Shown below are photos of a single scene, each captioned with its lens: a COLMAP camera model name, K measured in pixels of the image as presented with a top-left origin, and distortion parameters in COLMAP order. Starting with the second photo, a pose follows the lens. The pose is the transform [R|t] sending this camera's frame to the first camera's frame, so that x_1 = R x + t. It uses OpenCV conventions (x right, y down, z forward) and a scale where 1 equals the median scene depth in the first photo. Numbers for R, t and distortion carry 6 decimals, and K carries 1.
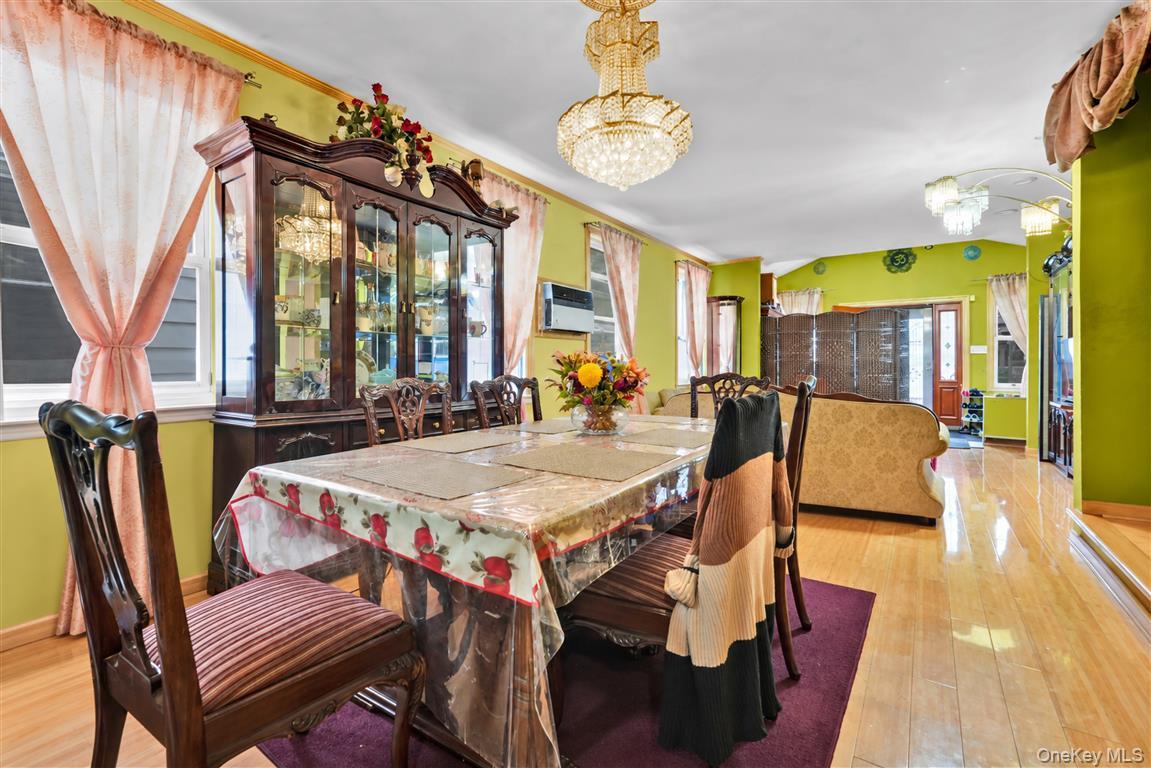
lens RADIAL K [[515.8, 0, 577.5], [0, 515.8, 376.3], [0, 0, 1]] dist [0.003628, 0.001132]
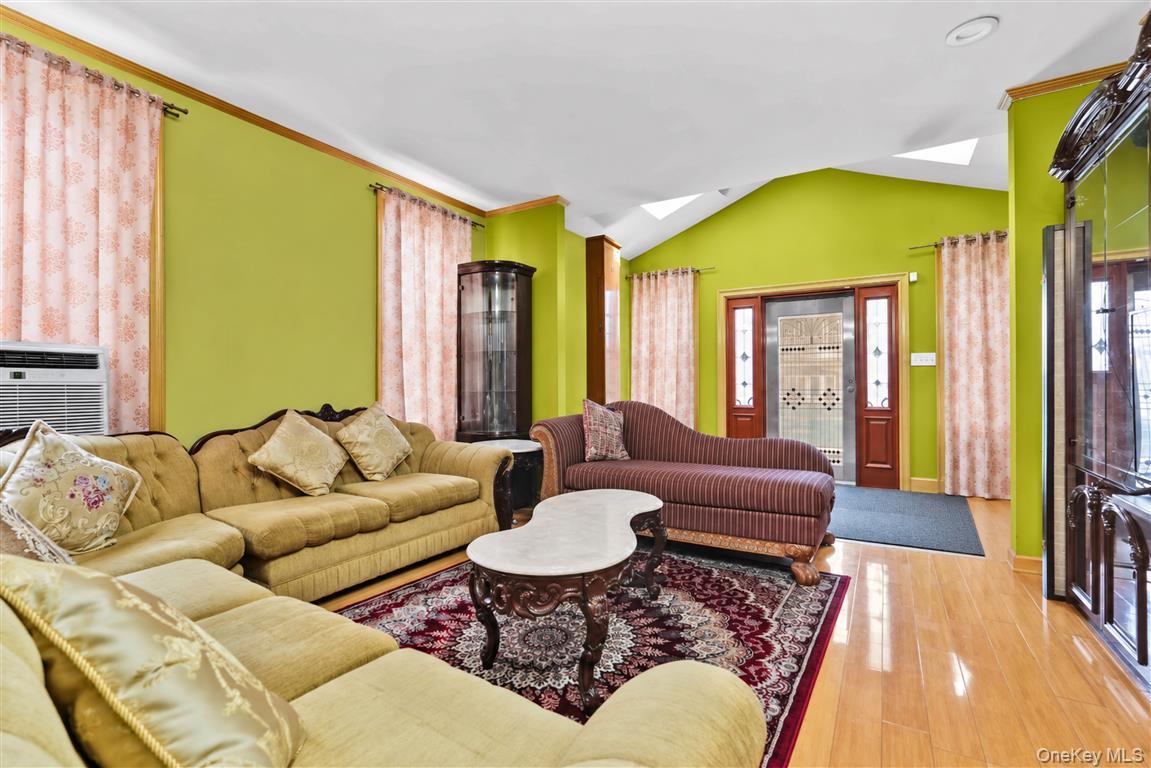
lens RADIAL K [[515.8, 0, 576.7], [0, 515.8, 390.3], [0, 0, 1]] dist [0.003628, 0.001132]
pose [[0.998277, -0.005028, 0.058463, 0.313277], [0.005241, 0.999980, -0.003476, -0.013362], [-0.058444, 0.003776, 0.998284, 0.392253]]
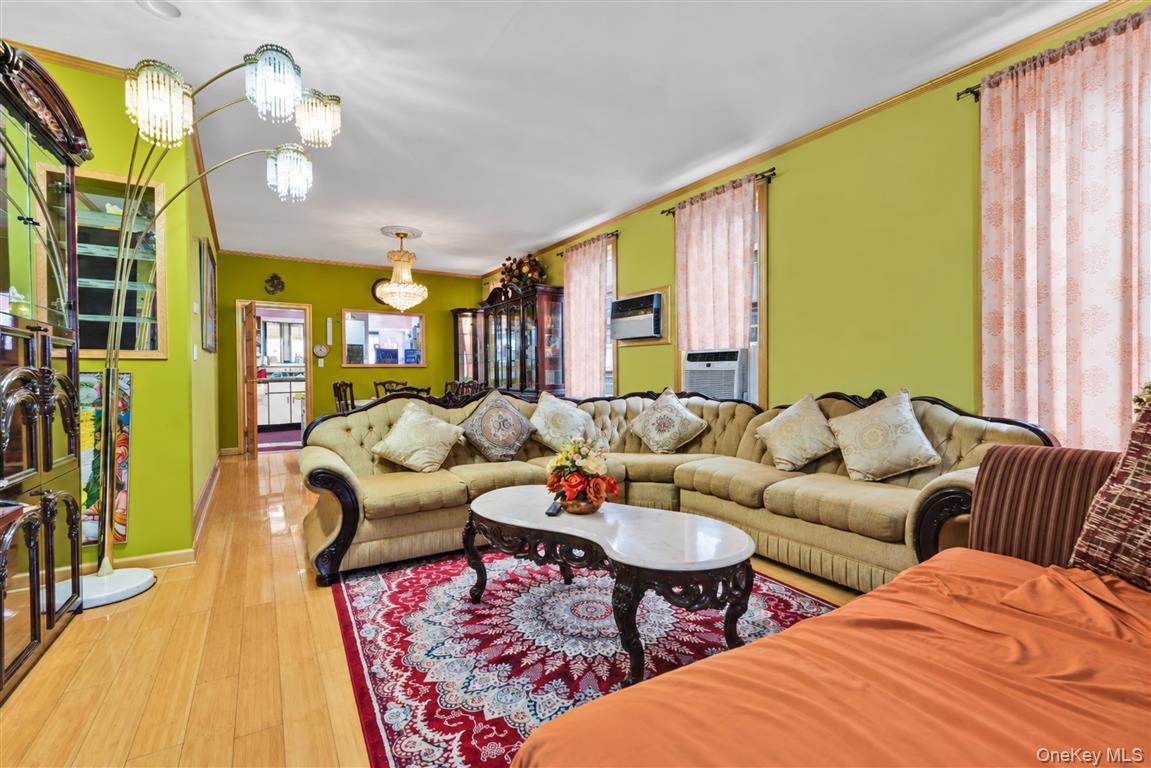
lens RADIAL K [[515.8, 0, 575.3], [0, 515.8, 383.8], [0, 0, 1]] dist [0.003628, 0.001132]
pose [[-0.406995, 0.024694, -0.913097, 0.743425], [-0.001674, 0.999613, 0.027780, -0.023148], [0.913429, 0.012835, -0.406796, 1.010719]]
